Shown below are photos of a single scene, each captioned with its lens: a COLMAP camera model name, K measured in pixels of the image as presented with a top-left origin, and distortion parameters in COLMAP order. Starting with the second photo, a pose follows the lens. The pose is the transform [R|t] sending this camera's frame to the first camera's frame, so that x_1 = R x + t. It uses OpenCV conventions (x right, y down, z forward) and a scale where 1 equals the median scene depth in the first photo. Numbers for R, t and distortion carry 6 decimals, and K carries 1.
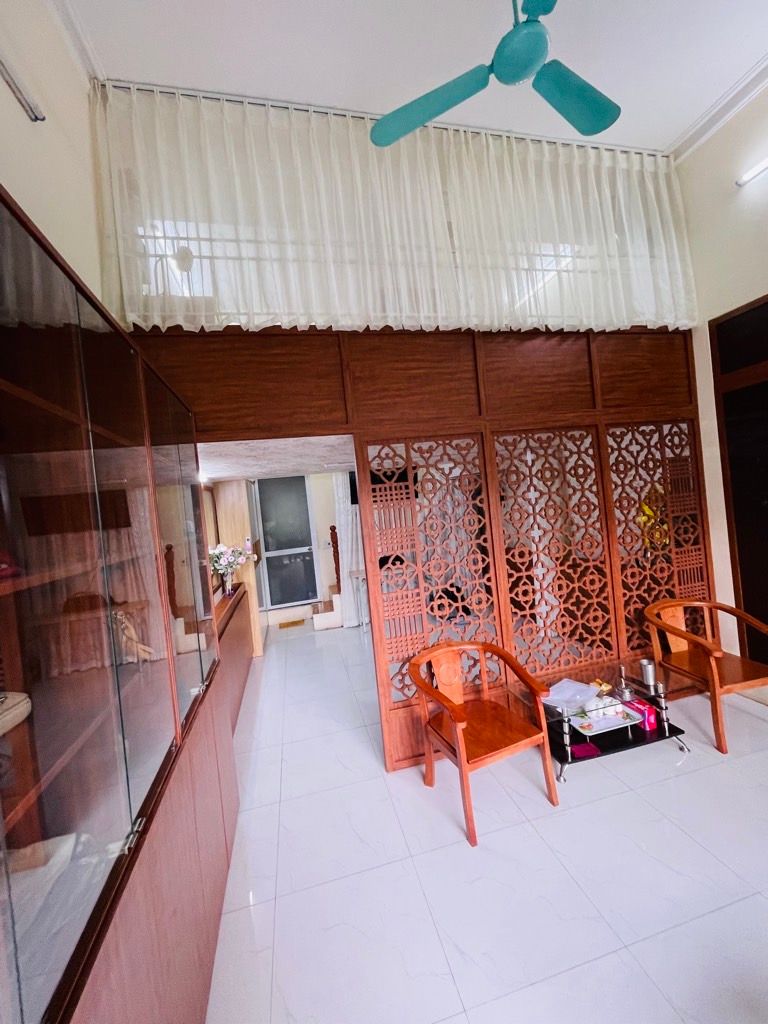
lens RADIAL K [[412.4, 0, 375.2], [0, 412.4, 506.7], [0, 0, 1]] dist [-0.000706, 0.005243]
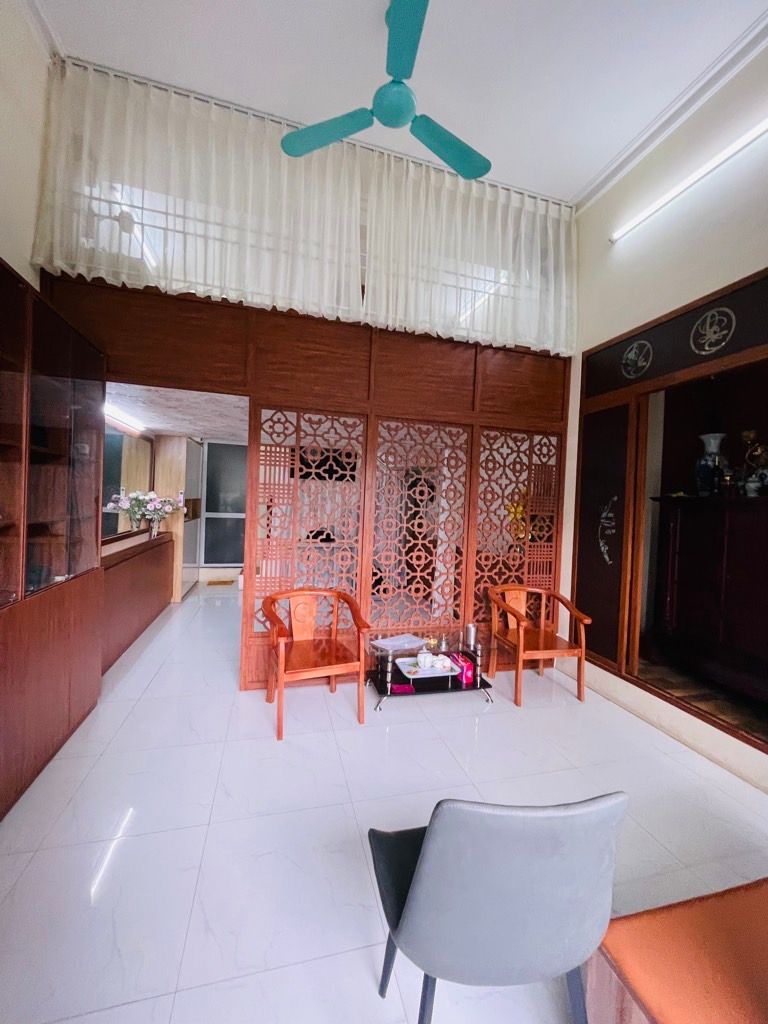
lens RADIAL K [[412.4, 0, 375.2], [0, 412.4, 506.7], [0, 0, 1]] dist [-0.000706, 0.005243]
pose [[0.989003, 0.143602, 0.035368, 0.256894], [-0.143701, 0.989621, 0.000281, 0.068346], [-0.034960, -0.005360, 0.999374, -0.150578]]
